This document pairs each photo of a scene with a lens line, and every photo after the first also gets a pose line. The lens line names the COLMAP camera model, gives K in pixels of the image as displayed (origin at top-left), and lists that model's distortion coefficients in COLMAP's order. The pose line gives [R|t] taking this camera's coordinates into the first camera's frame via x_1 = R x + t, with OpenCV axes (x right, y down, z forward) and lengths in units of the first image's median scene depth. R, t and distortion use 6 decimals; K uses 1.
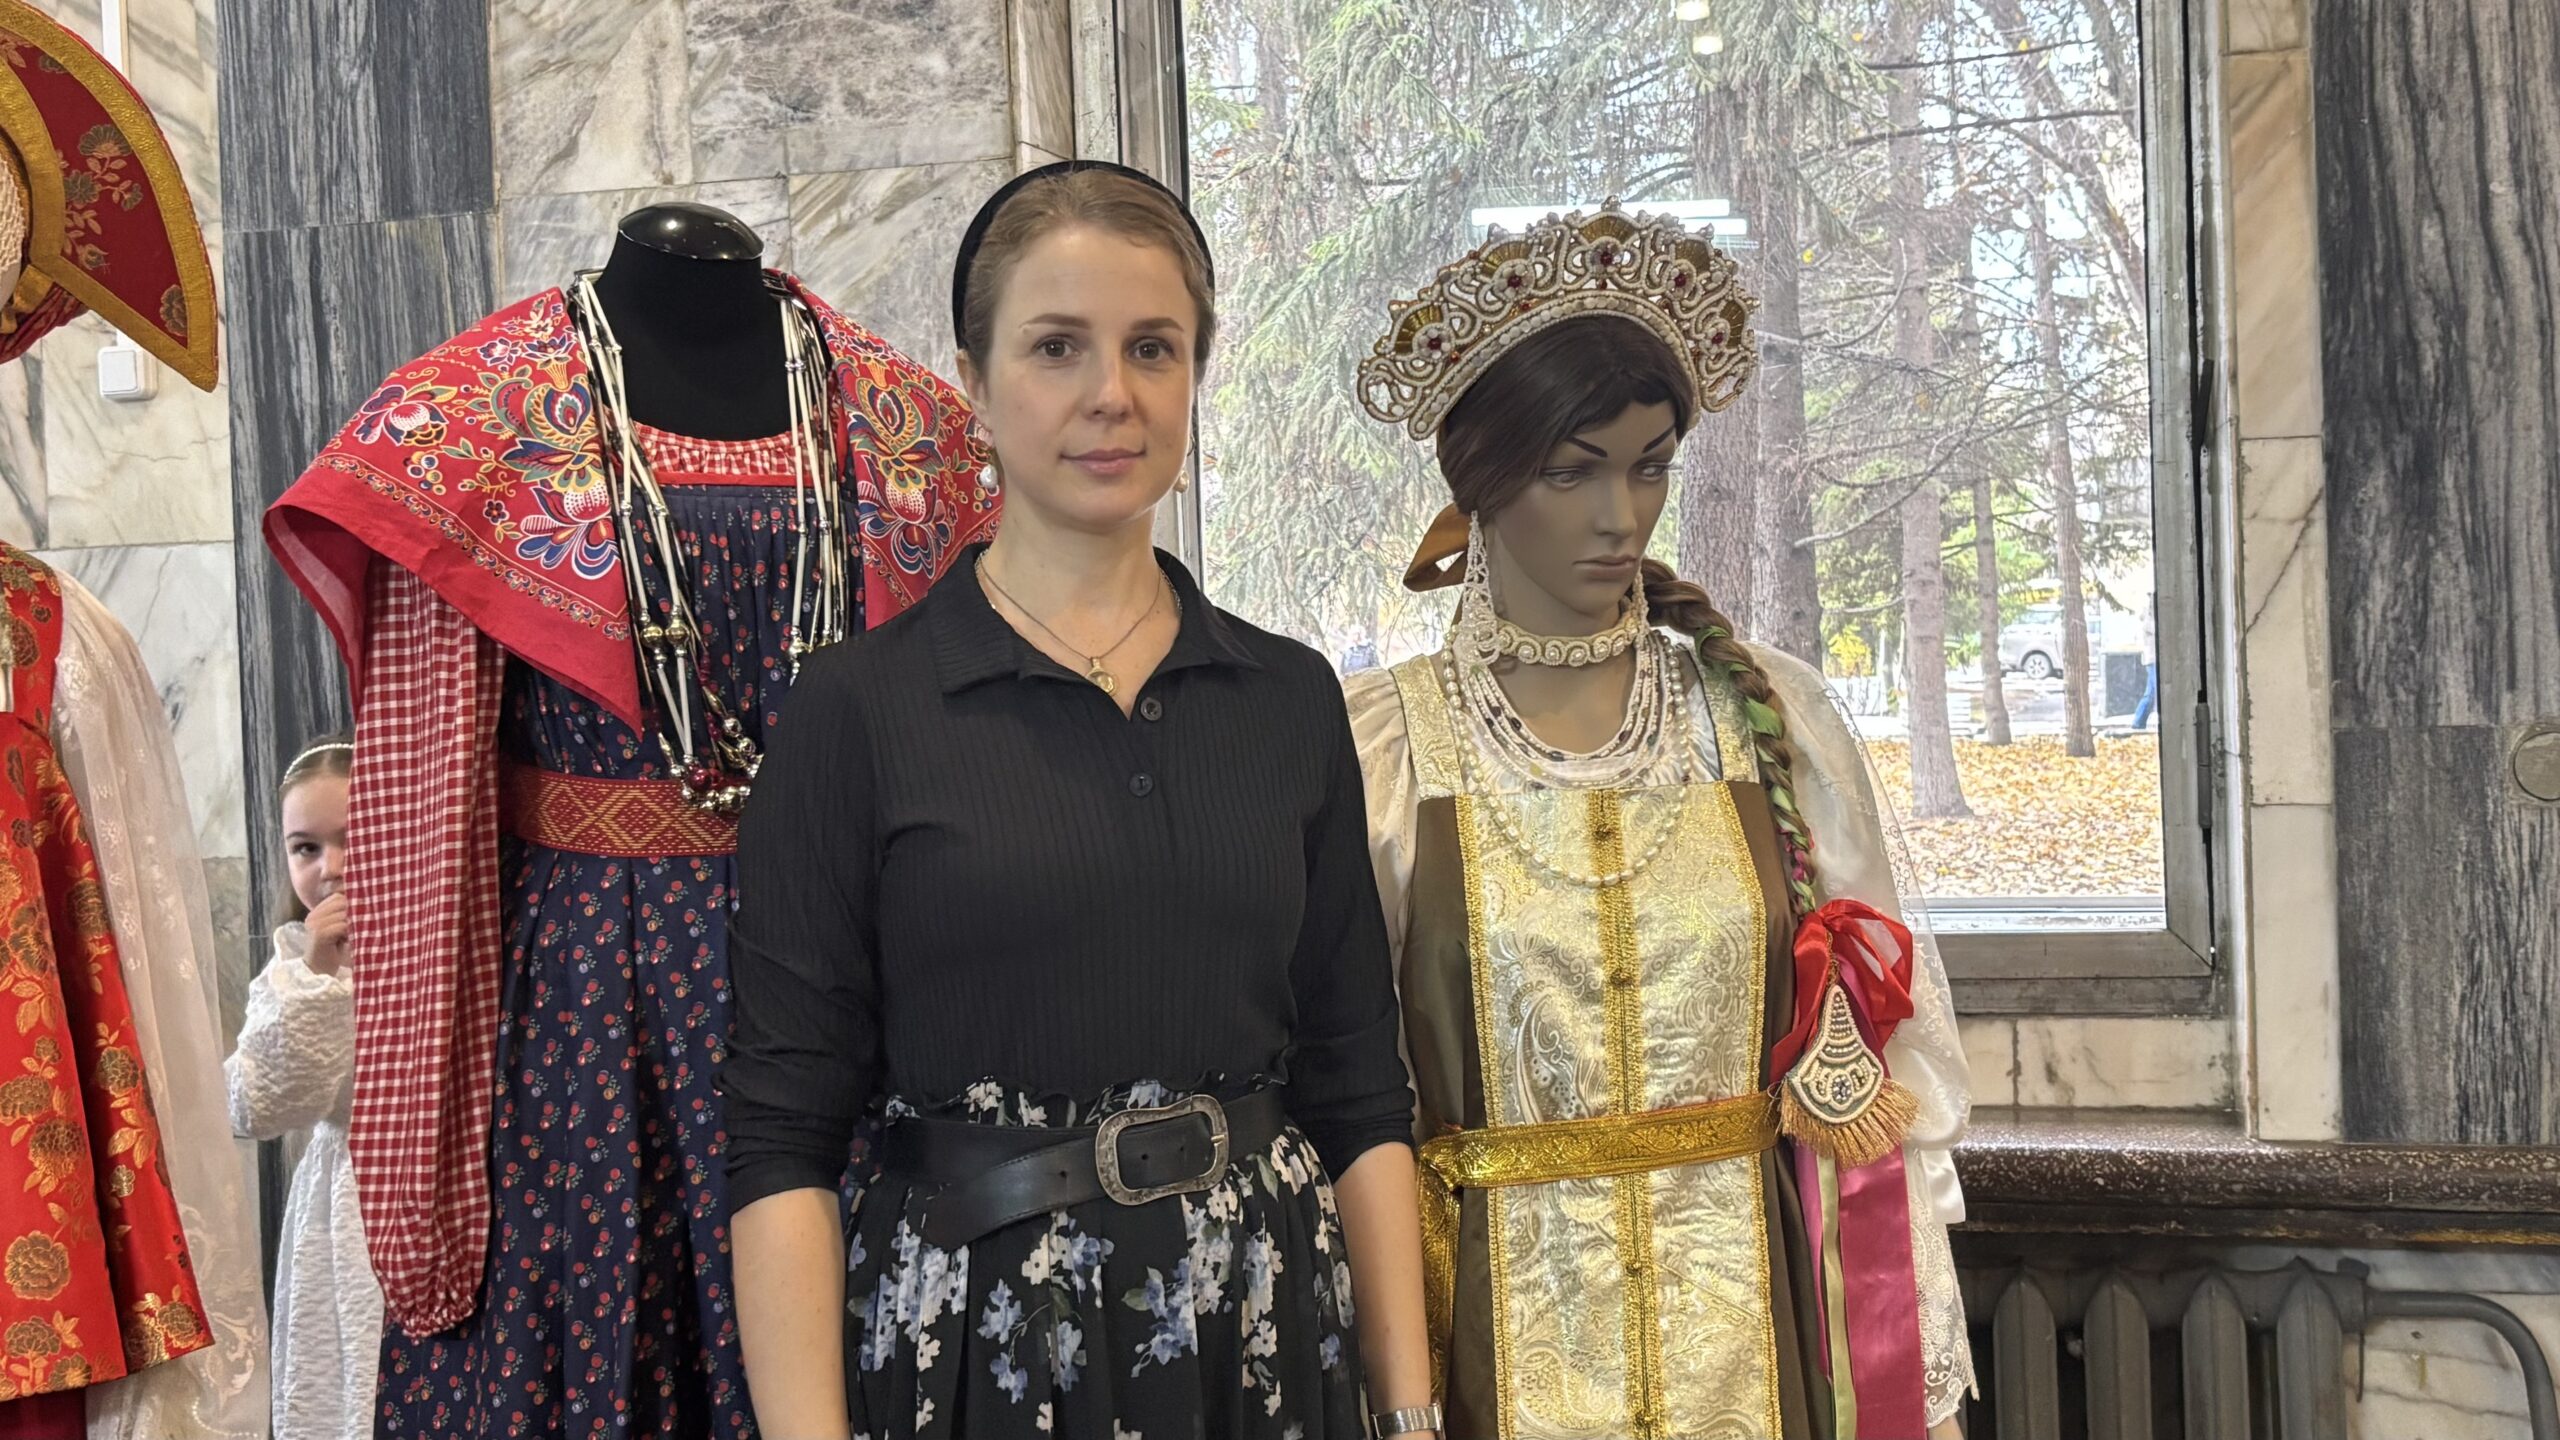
lens RADIAL K [[2948.0, 0, 1280.0], [0, 2948.0, 720.0], [0, 0, 1]] dist [0.187947, -0.655192]
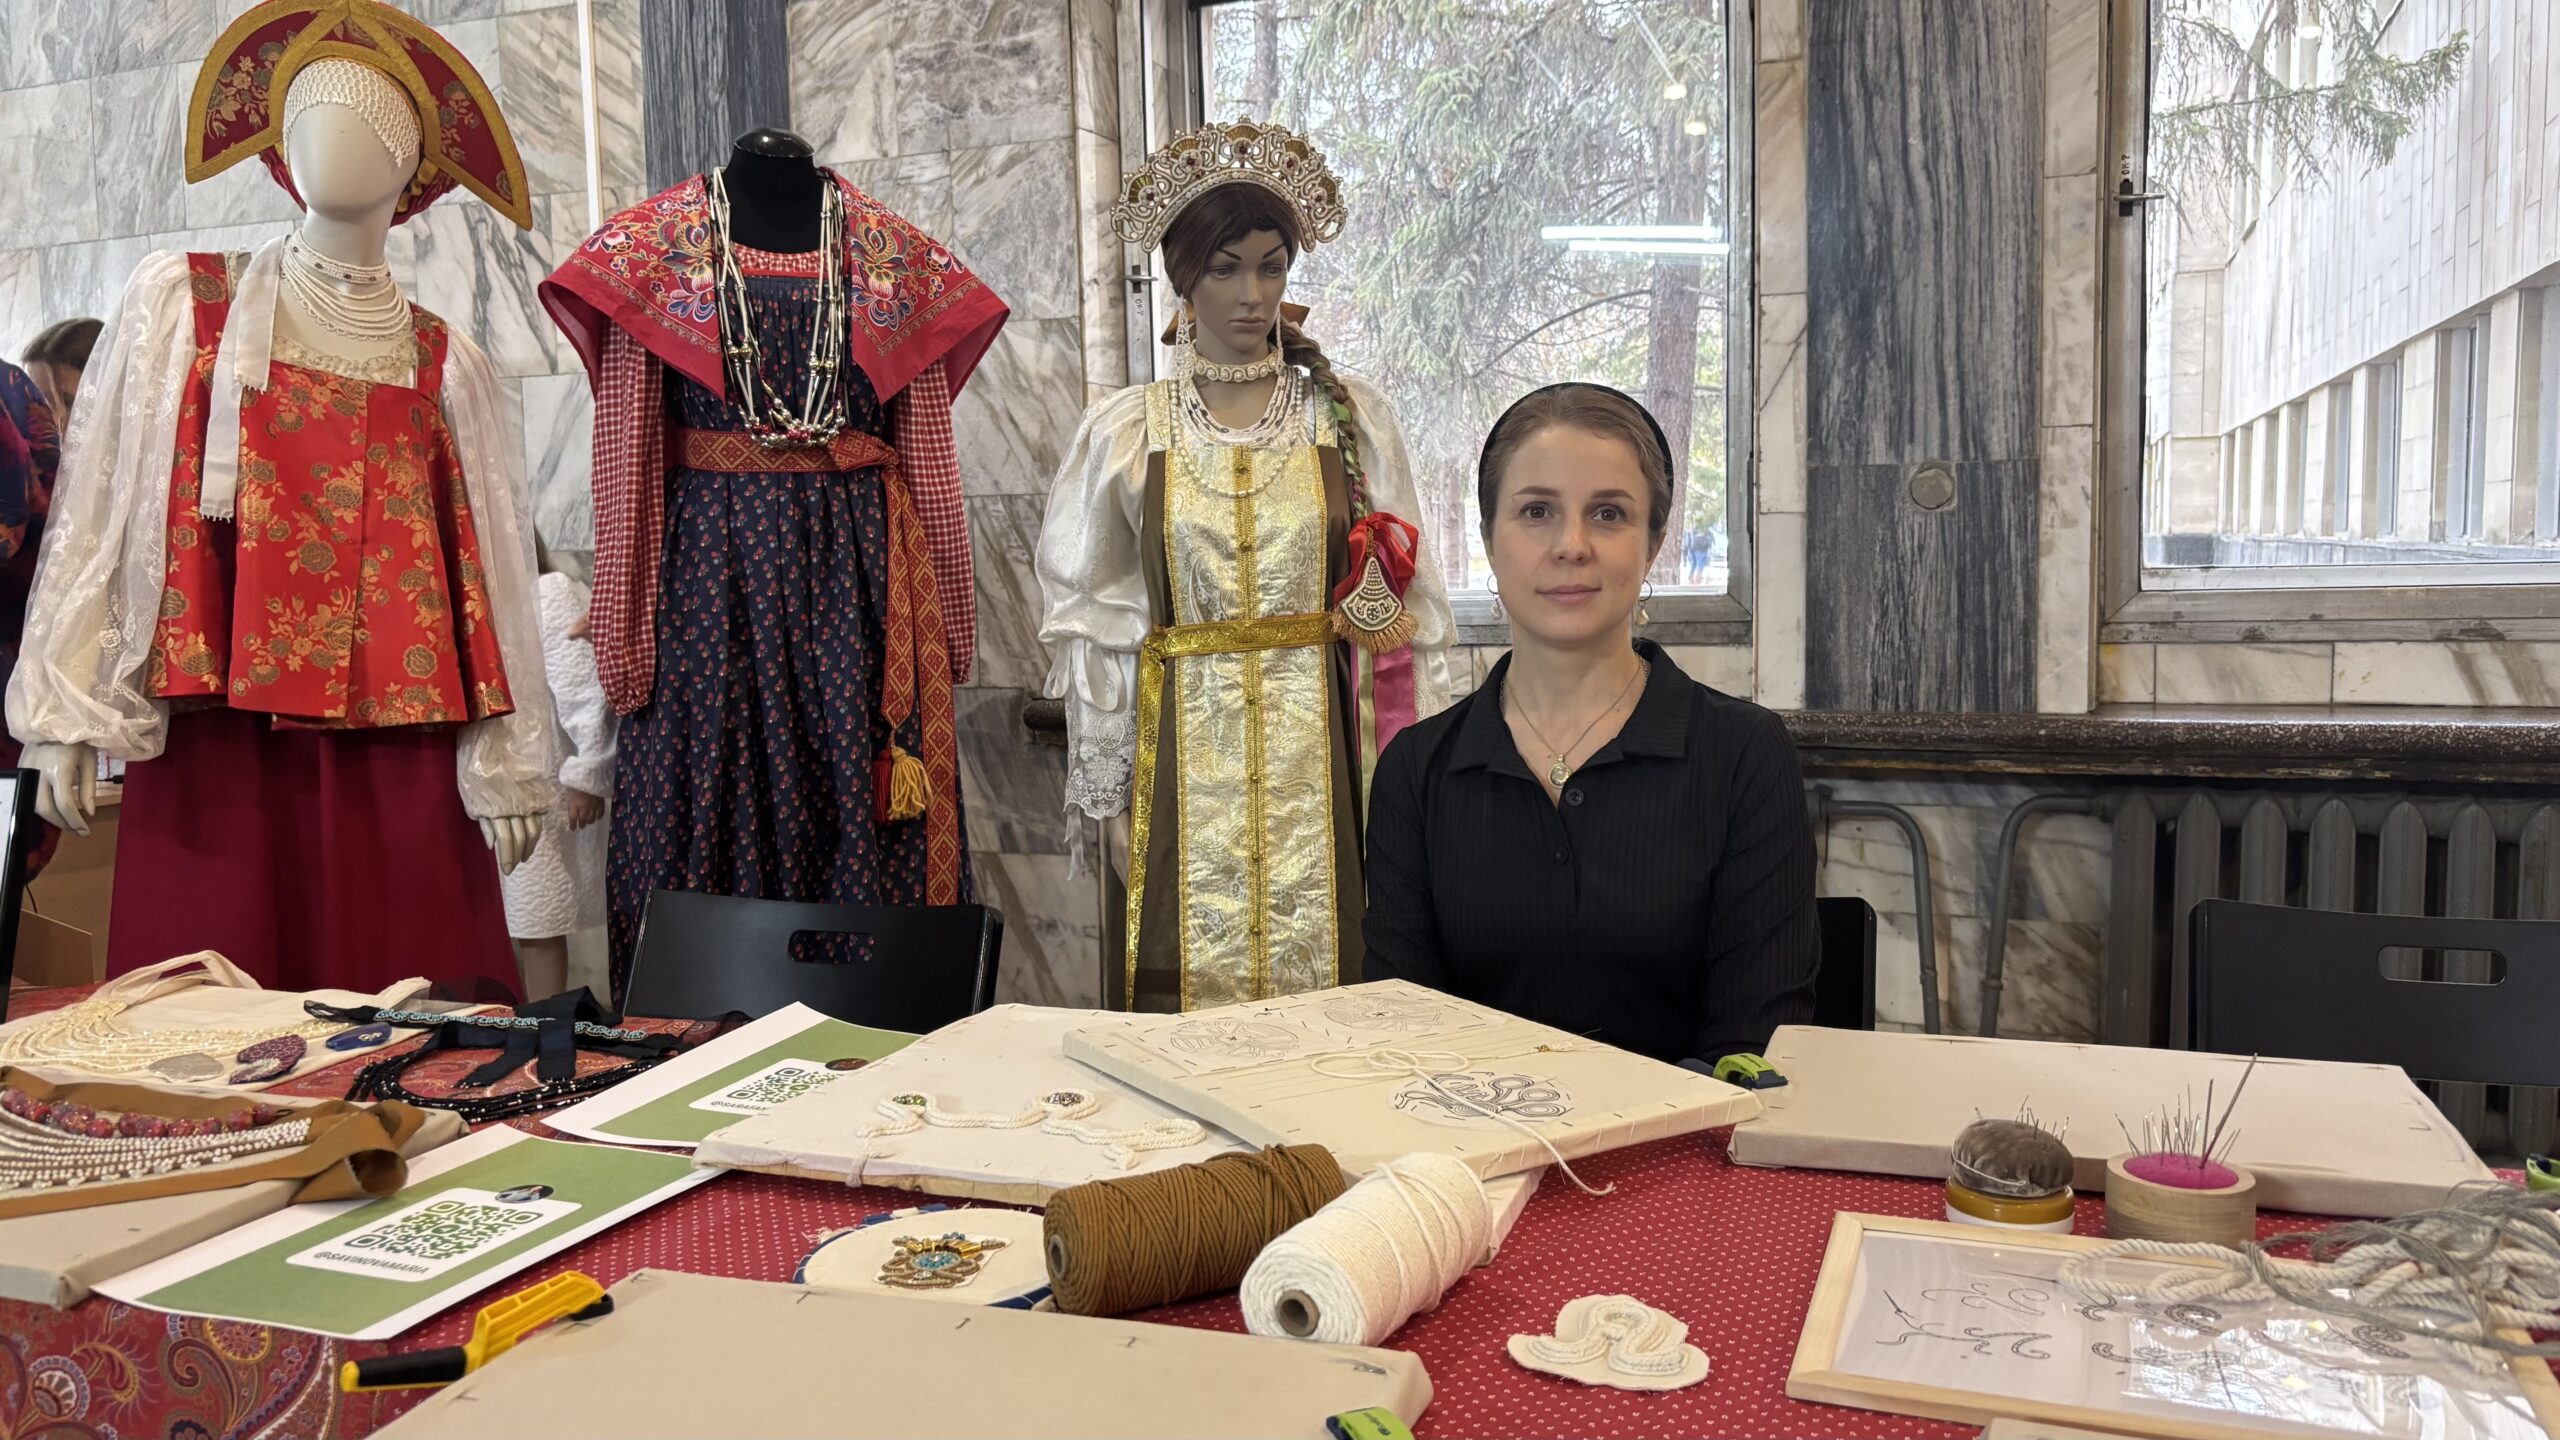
lens RADIAL K [[1891.0, 0, 1280.0], [0, 1891.0, 720.0], [0, 0, 1]] dist [0.178225, -0.595591]
pose [[0.994287, 0.022995, -0.104235, 0.257727], [-0.015038, 0.996957, 0.076490, 0.102193], [0.105677, -0.074486, 0.991607, -0.189076]]
